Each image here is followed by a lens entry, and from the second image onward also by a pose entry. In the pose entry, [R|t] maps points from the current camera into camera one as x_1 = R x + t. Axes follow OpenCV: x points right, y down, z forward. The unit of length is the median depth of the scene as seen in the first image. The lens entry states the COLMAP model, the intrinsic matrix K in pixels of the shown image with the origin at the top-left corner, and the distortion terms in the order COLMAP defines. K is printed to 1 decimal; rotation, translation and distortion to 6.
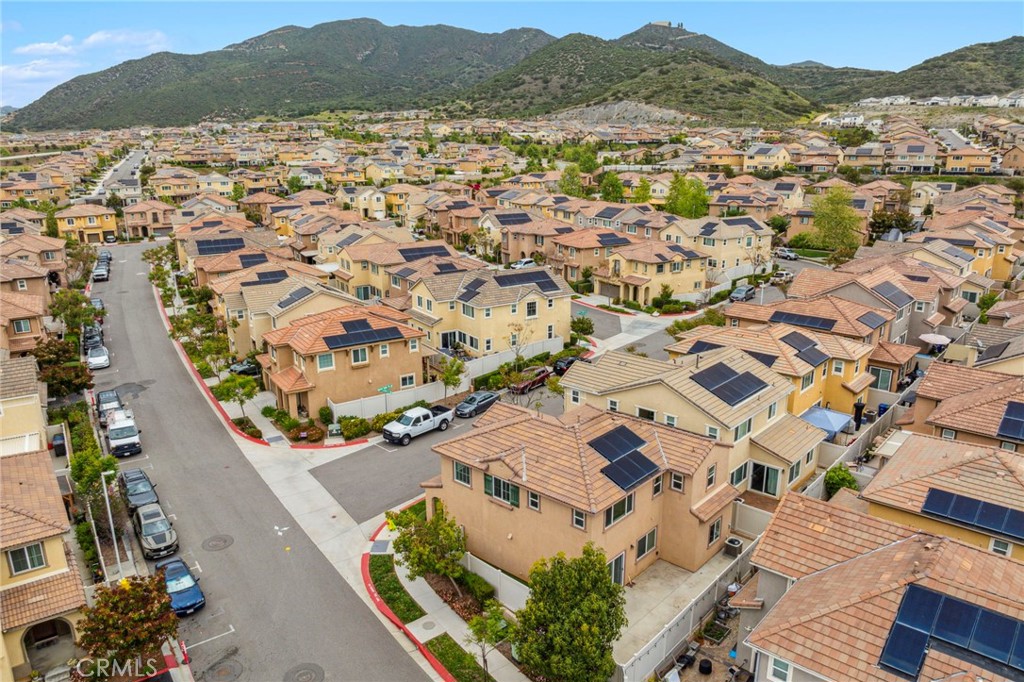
lens RADIAL K [[759.6, 0, 512.0], [0, 759.6, 341.0], [0, 0, 1]] dist [-0.053002, 0.001690]
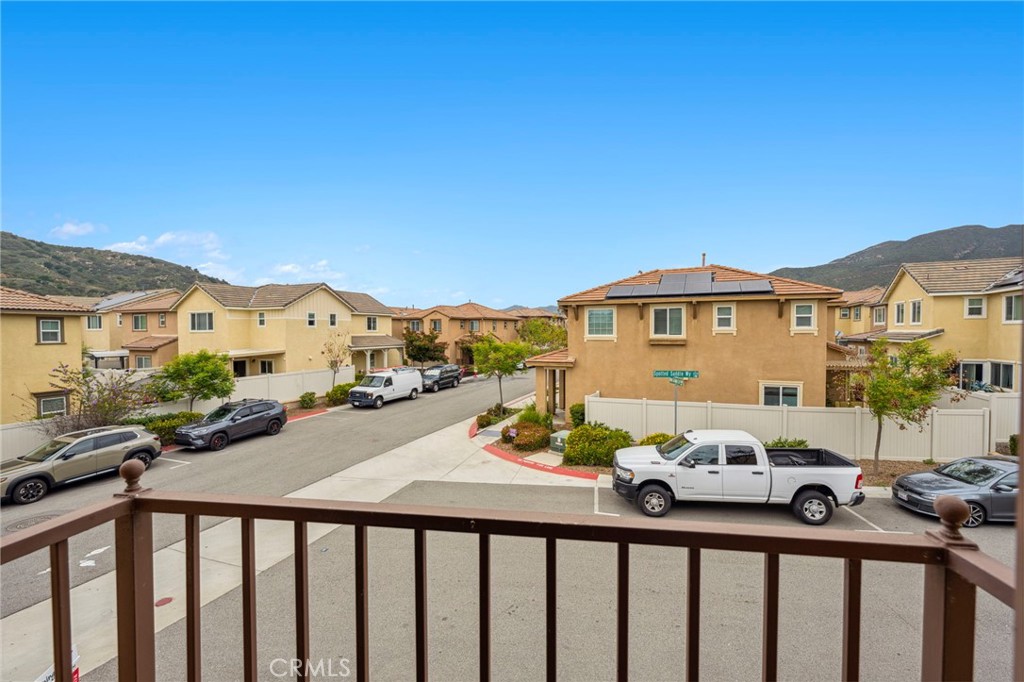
lens RADIAL K [[442.4, 0, 512.0], [0, 442.4, 341.0], [0, 0, 1]] dist [0.000430, 0.000227]
pose [[0.554597, 0.026727, -0.831690, -0.009280], [-0.227004, 0.966433, -0.120317, 0.090177], [0.800557, 0.255524, 0.542048, 0.740465]]
